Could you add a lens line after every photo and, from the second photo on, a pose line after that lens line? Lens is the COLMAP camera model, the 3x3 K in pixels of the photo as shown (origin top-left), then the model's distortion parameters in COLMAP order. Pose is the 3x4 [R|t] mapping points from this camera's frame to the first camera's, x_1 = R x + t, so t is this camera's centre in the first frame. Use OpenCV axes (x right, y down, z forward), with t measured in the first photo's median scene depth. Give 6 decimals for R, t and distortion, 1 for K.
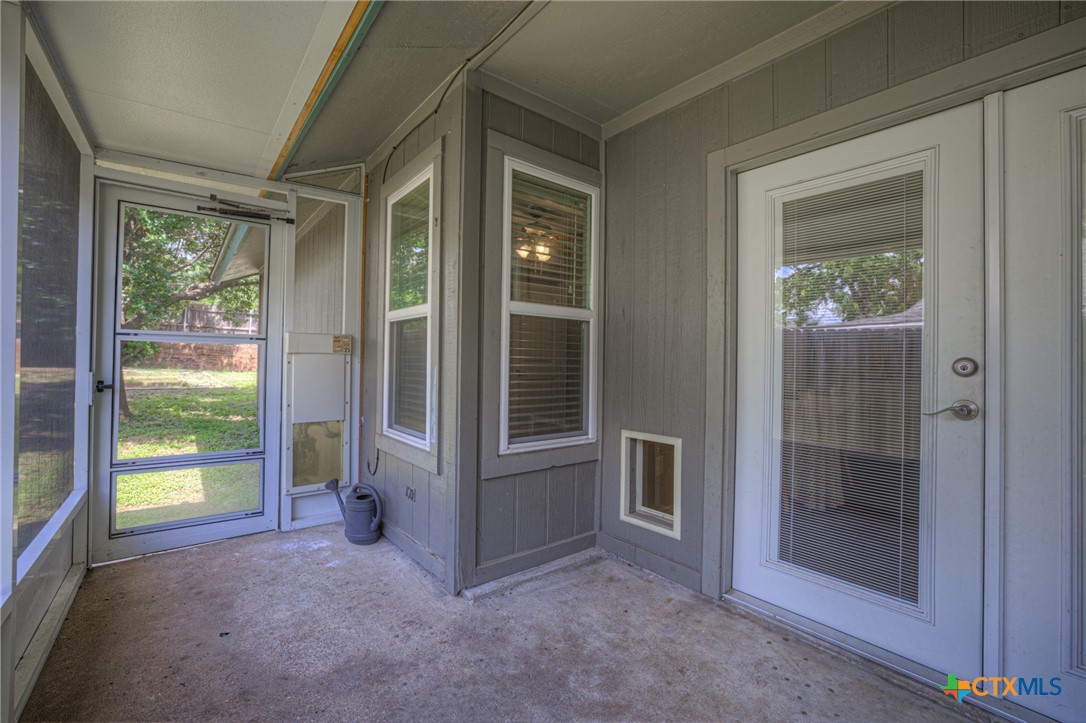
lens RADIAL K [[463.3, 0, 535.3], [0, 463.3, 356.1], [0, 0, 1]] dist [-0.040778, 0.012214]
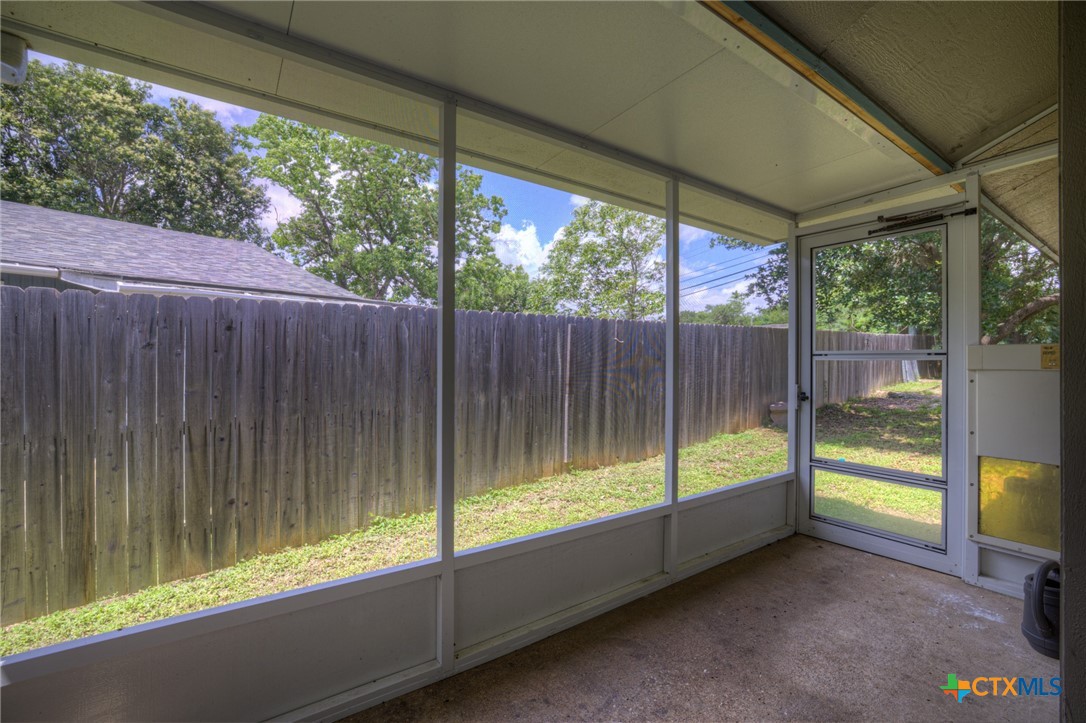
lens RADIAL K [[463.3, 0, 544.5], [0, 463.3, 367.2], [0, 0, 1]] dist [-0.040778, 0.012214]
pose [[-0.047959, -0.016724, -0.998709, 0.353159], [-0.010506, 0.999813, -0.016238, 0.011607], [0.998794, 0.009713, -0.048125, 0.298256]]
